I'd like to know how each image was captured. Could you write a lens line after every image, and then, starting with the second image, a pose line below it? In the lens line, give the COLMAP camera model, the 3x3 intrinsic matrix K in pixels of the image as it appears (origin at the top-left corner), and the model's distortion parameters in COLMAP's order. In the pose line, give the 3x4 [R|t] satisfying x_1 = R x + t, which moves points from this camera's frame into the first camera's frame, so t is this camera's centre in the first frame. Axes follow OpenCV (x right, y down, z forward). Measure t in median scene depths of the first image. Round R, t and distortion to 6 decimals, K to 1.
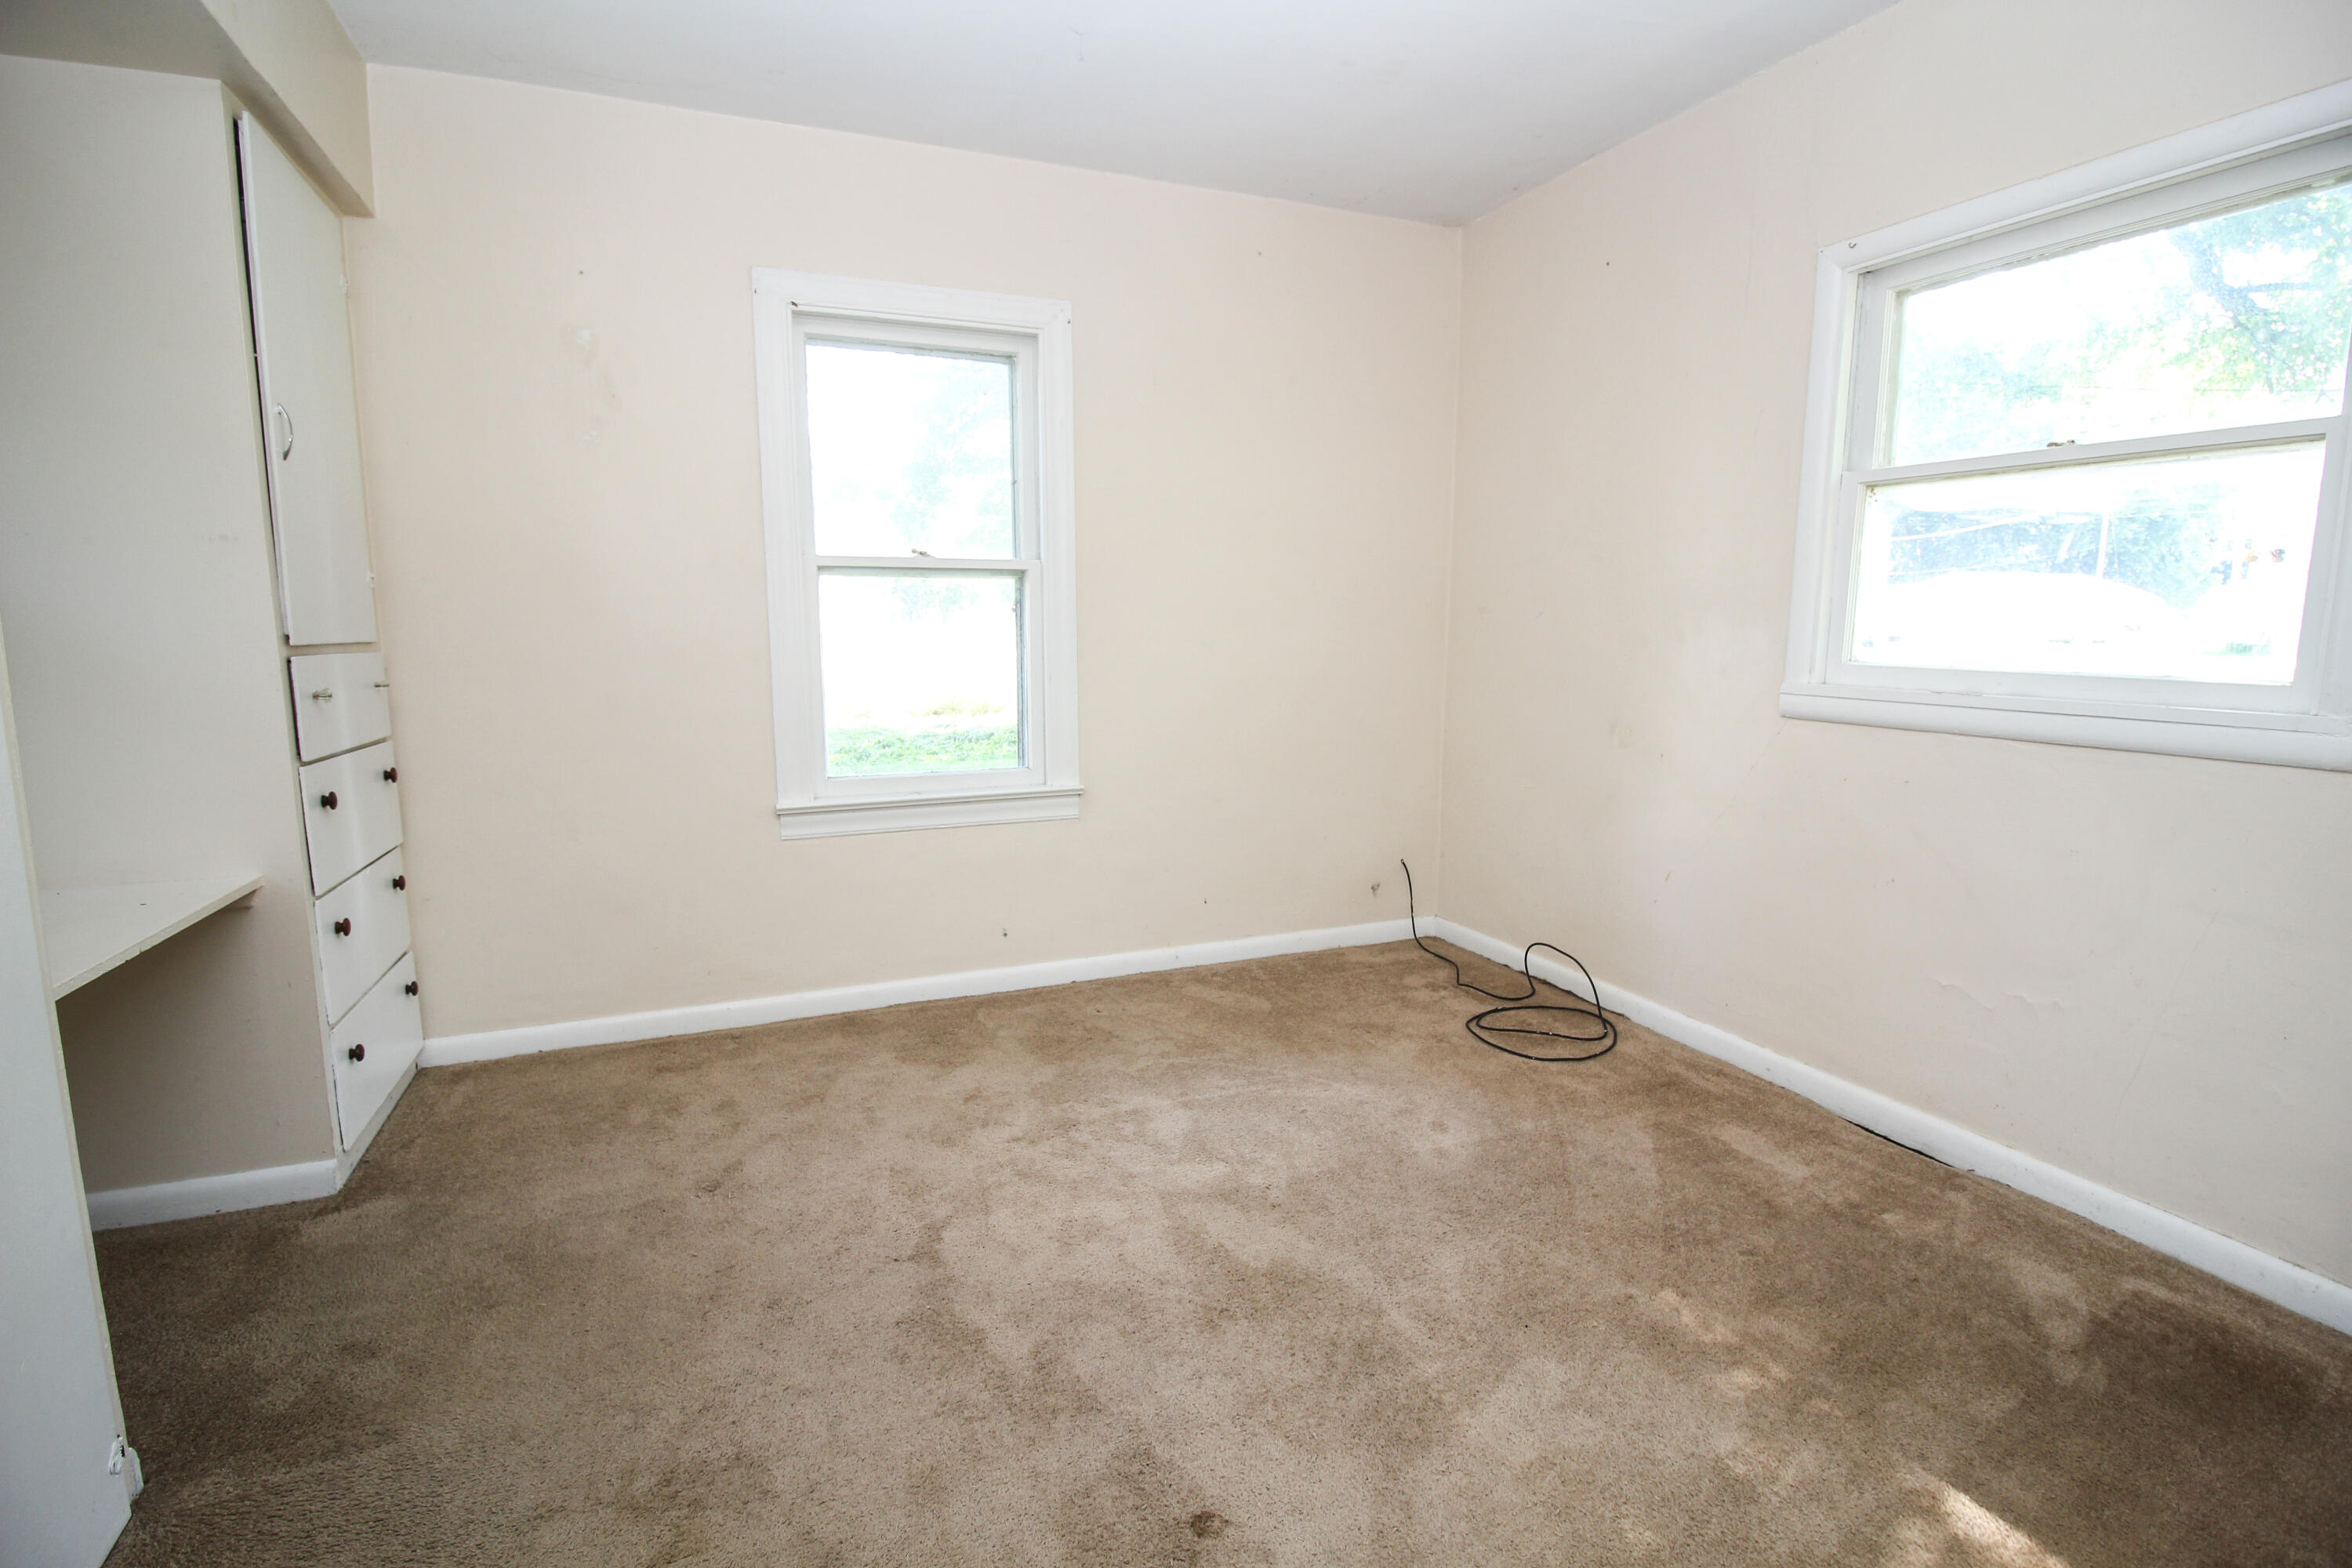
lens RADIAL K [[1090.2, 0, 1184.9], [0, 1090.2, 787.6], [0, 0, 1]] dist [-0.001199, -0.010348]
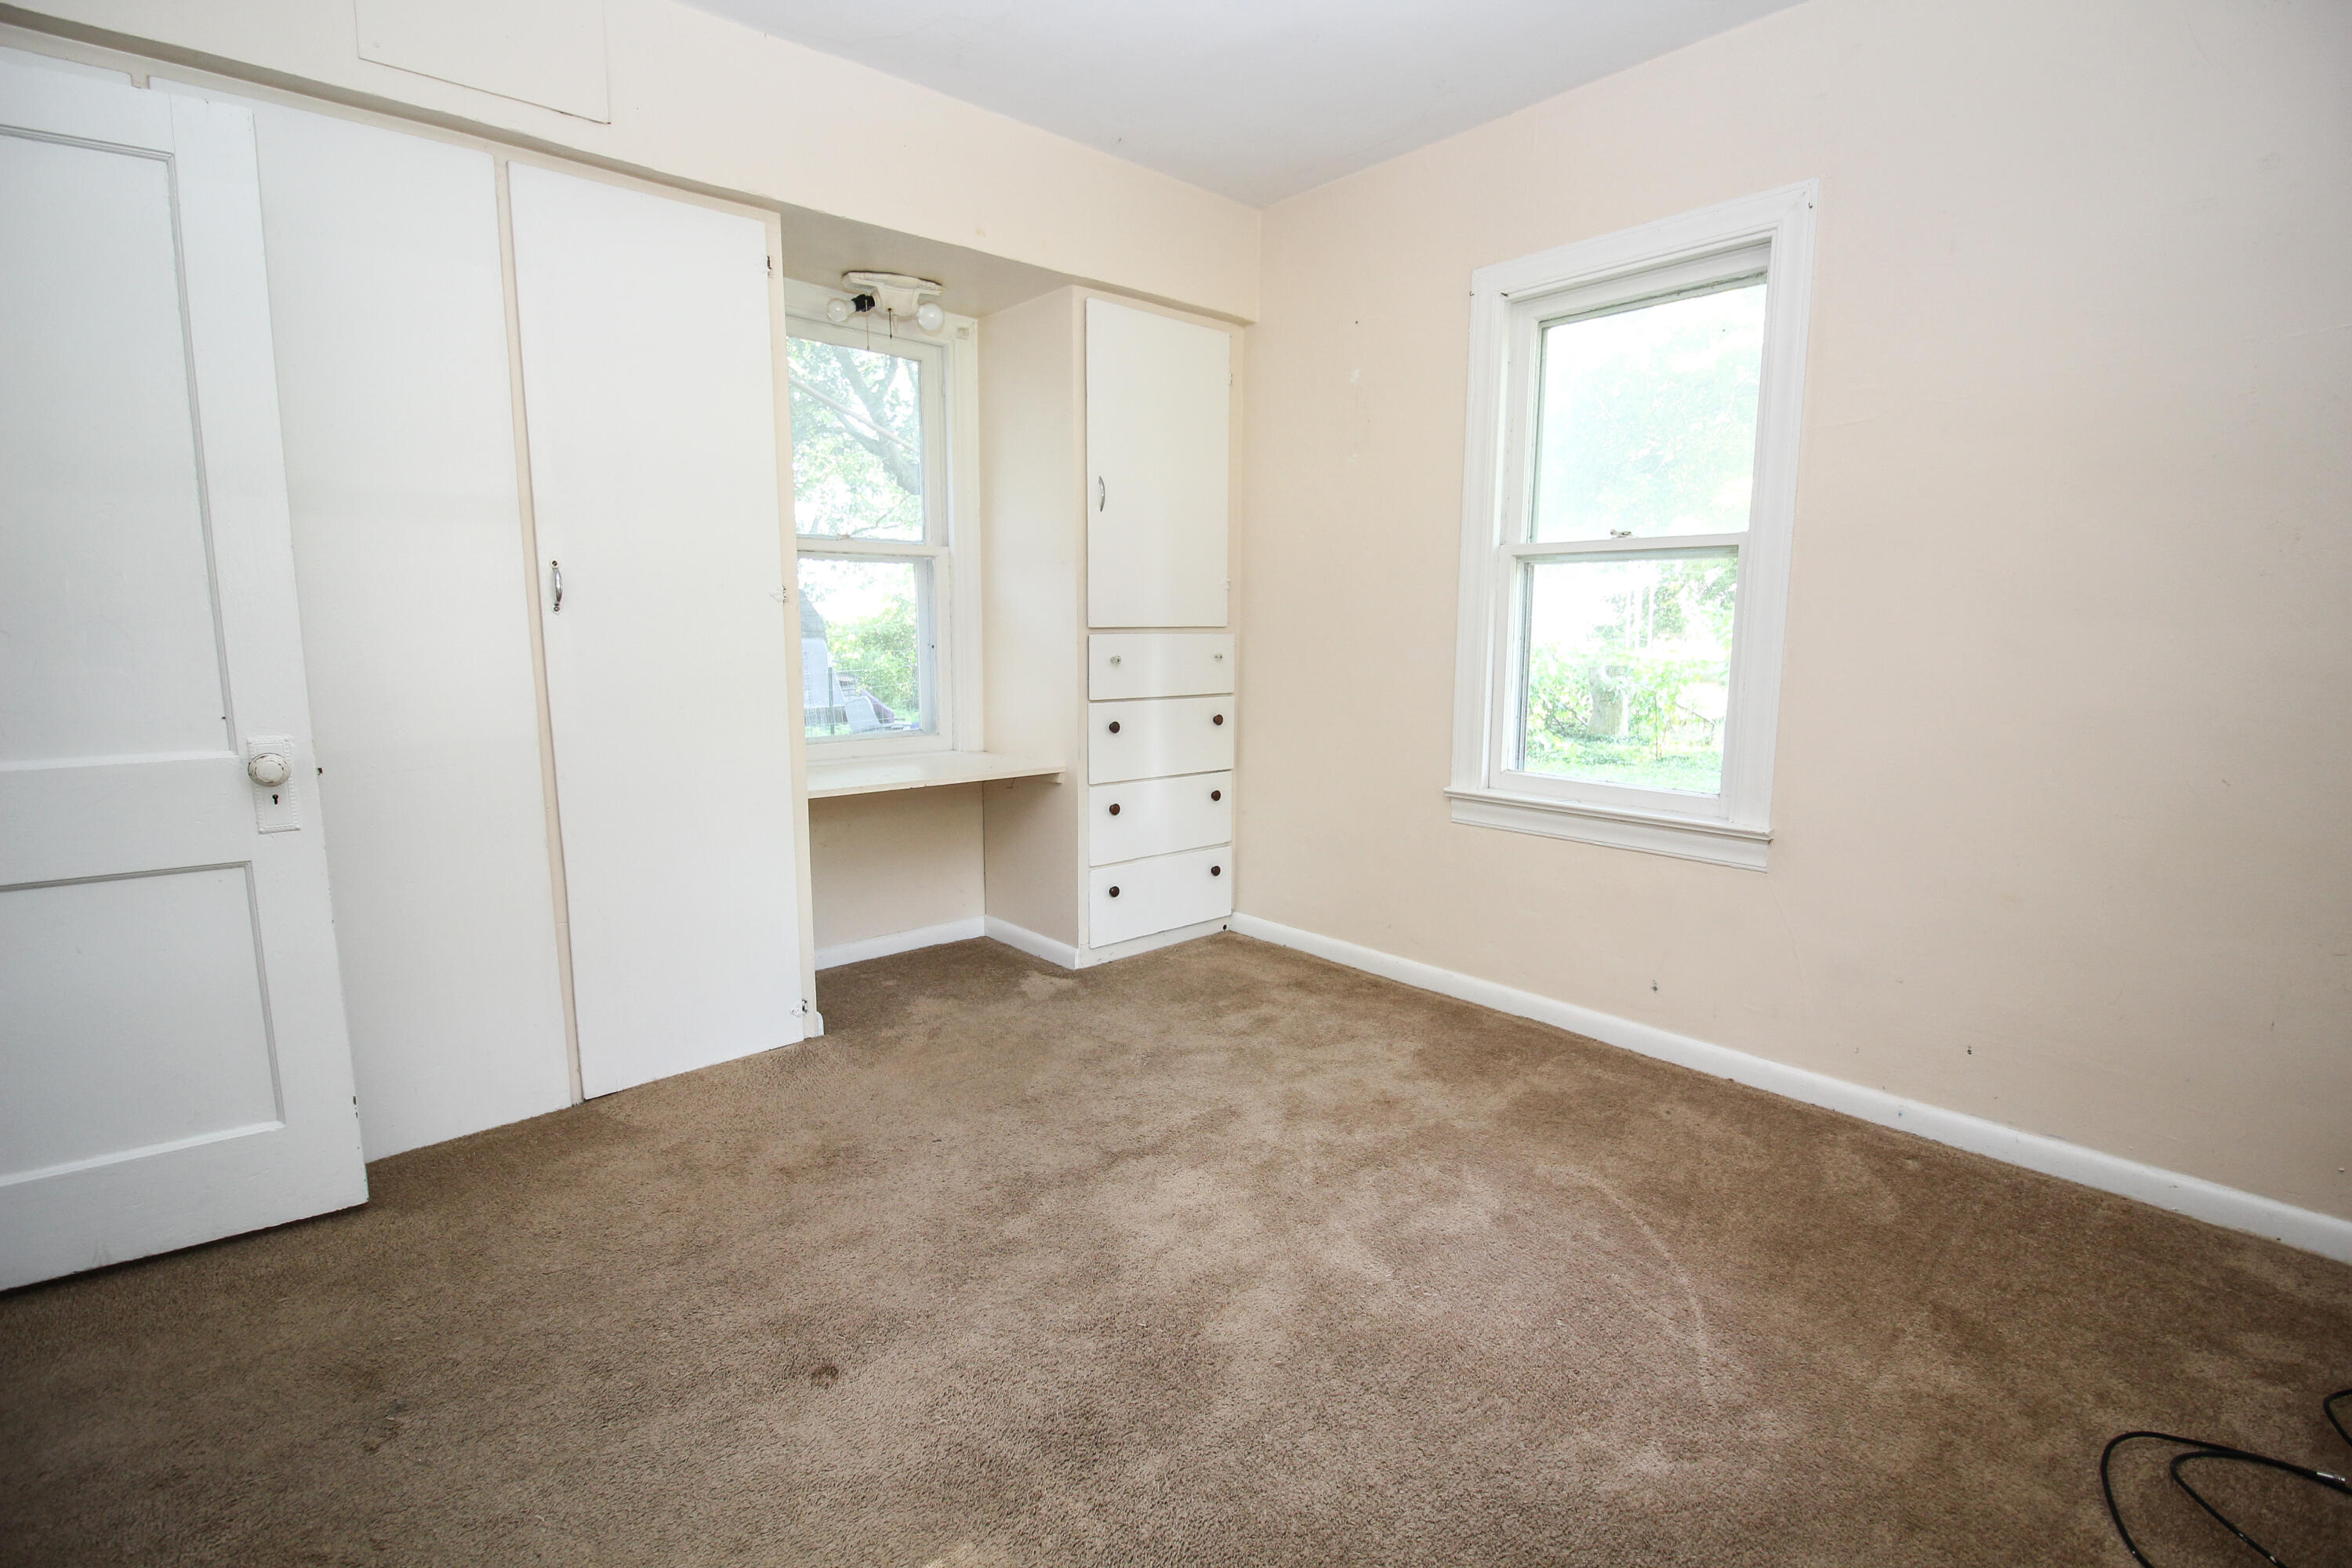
lens RADIAL K [[1090.2, 0, 1187.6], [0, 1090.2, 791.0], [0, 0, 1]] dist [-0.001199, -0.010348]
pose [[0.332722, 0.150492, -0.930939, 0.557673], [-0.139901, 0.984138, 0.109091, -0.064674], [0.932590, 0.093943, 0.348499, 0.431698]]
